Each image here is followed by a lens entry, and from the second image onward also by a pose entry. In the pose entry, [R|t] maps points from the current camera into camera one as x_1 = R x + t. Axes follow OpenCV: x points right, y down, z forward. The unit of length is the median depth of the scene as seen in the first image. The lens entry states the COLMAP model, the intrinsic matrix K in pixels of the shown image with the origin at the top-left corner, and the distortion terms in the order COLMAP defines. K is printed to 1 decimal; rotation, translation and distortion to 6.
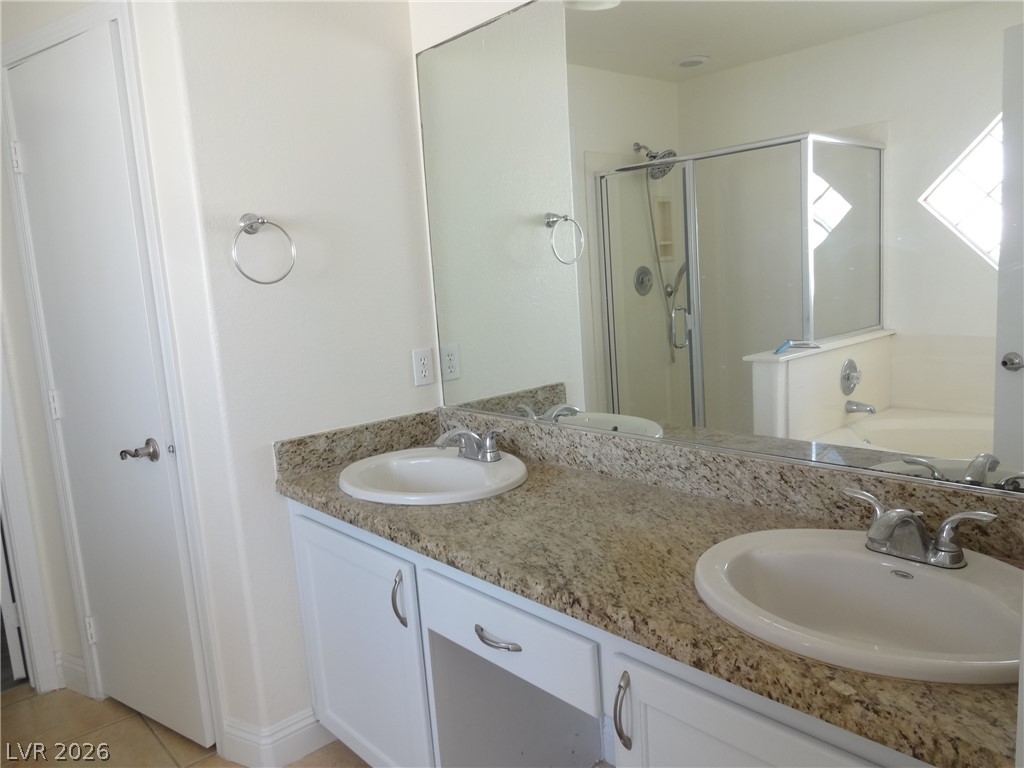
lens RADIAL K [[752.1, 0, 515.7], [0, 752.1, 383.6], [0, 0, 1]] dist [-0.020679, 0.004615]
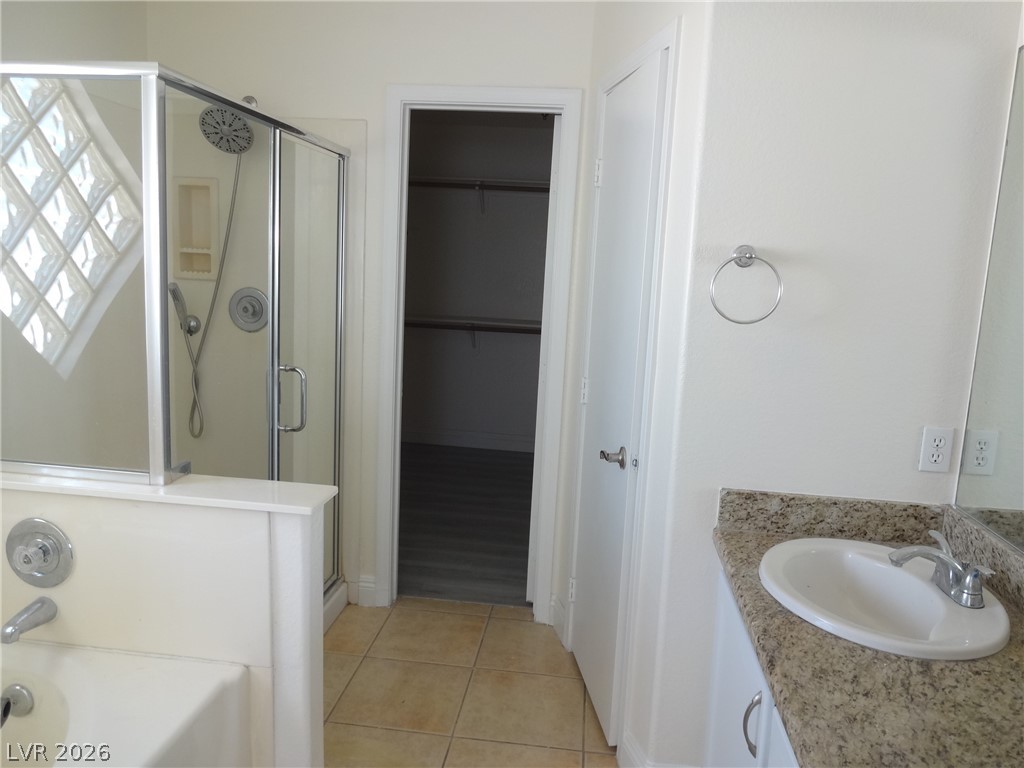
lens RADIAL K [[752.1, 0, 511.1], [0, 752.1, 383.3], [0, 0, 1]] dist [-0.020679, 0.004615]
pose [[0.658930, 0.215258, -0.720747, 0.149667], [-0.200237, 0.973802, 0.107772, -0.095810], [0.725063, 0.073306, 0.684770, 0.154369]]
